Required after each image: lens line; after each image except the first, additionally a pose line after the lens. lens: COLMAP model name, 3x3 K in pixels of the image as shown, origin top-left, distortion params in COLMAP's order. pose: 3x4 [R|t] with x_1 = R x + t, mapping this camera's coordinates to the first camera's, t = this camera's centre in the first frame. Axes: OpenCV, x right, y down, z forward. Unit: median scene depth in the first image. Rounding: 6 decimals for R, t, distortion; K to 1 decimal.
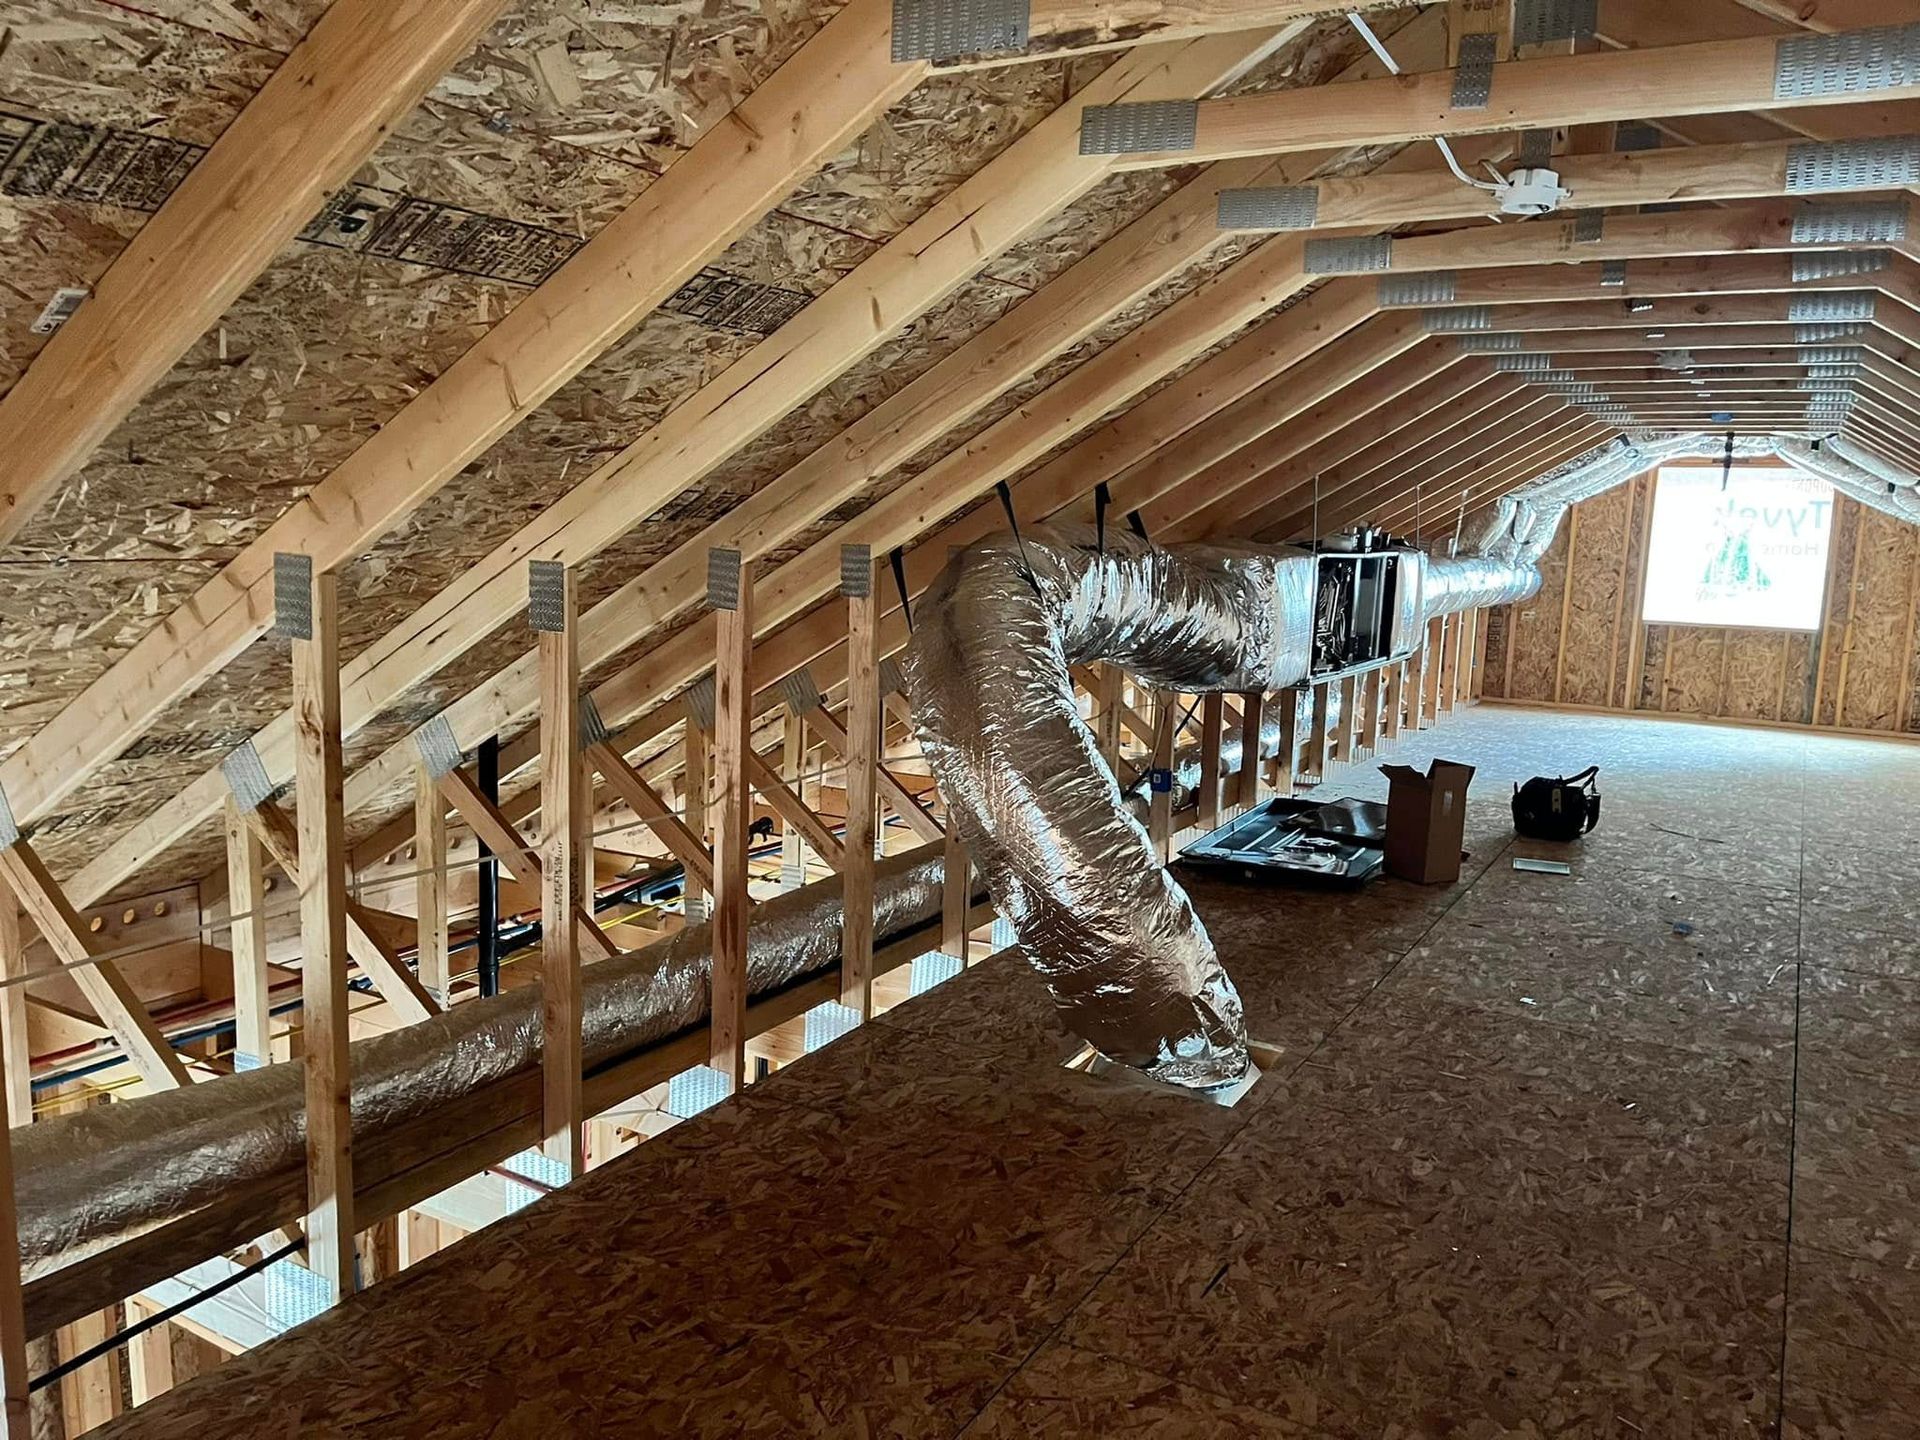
lens RADIAL K [[1413.8, 0, 960.0], [0, 1413.8, 720.0], [0, 0, 1]] dist [0.053057, -0.106490]
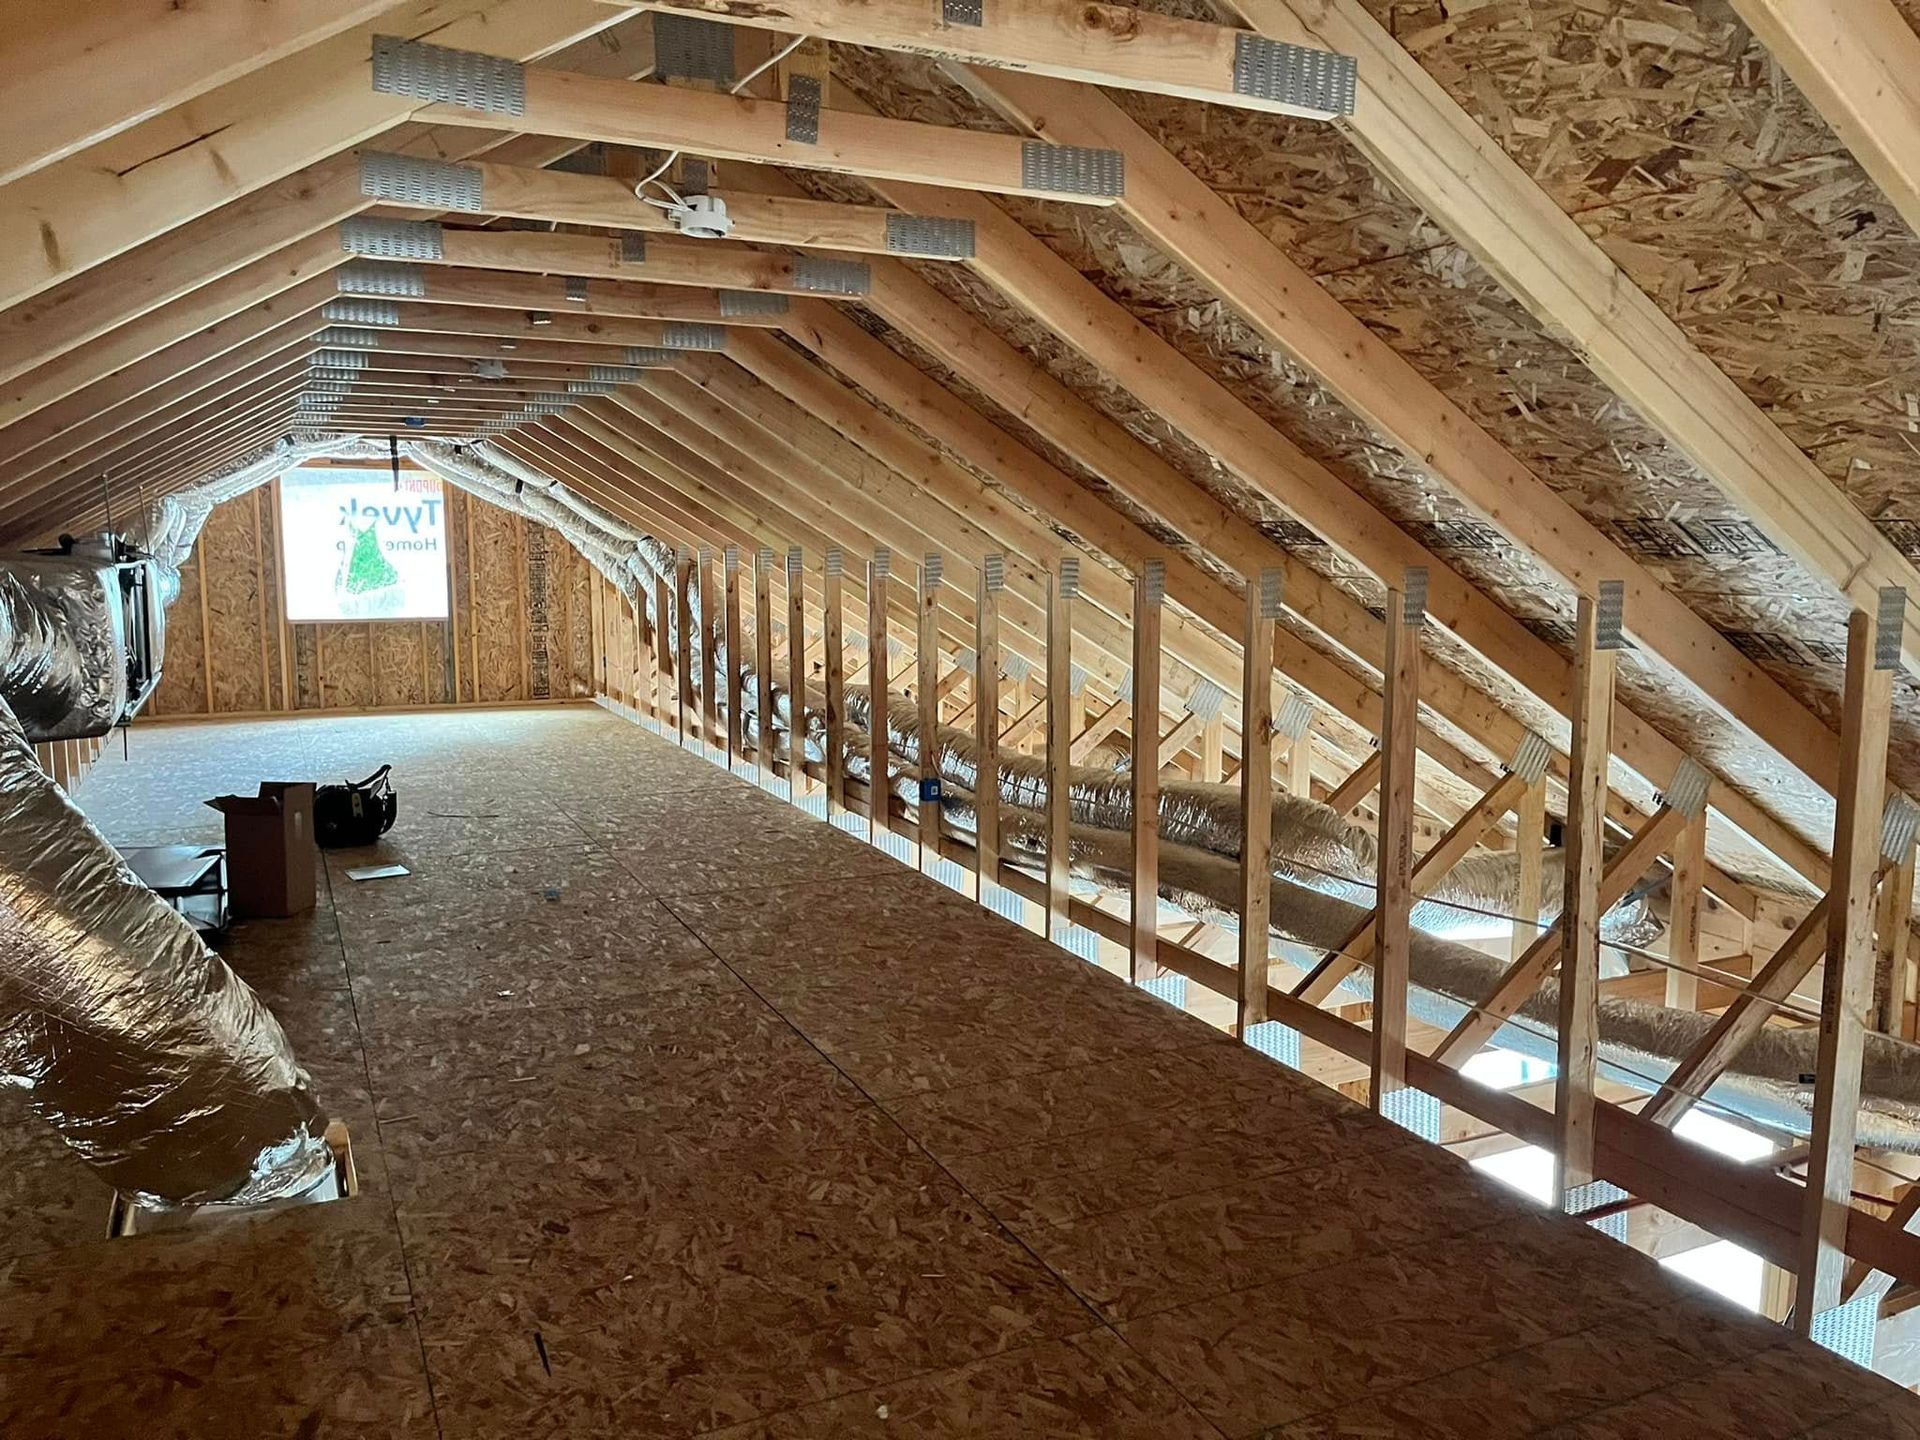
lens RADIAL K [[1413.8, 0, 960.0], [0, 1413.8, 720.0], [0, 0, 1]] dist [0.053057, -0.106490]
pose [[0.551676, -0.129267, 0.823980, -0.213005], [0.128255, 0.989315, 0.069335, -0.022866], [-0.824138, 0.067430, 0.562360, 0.131710]]
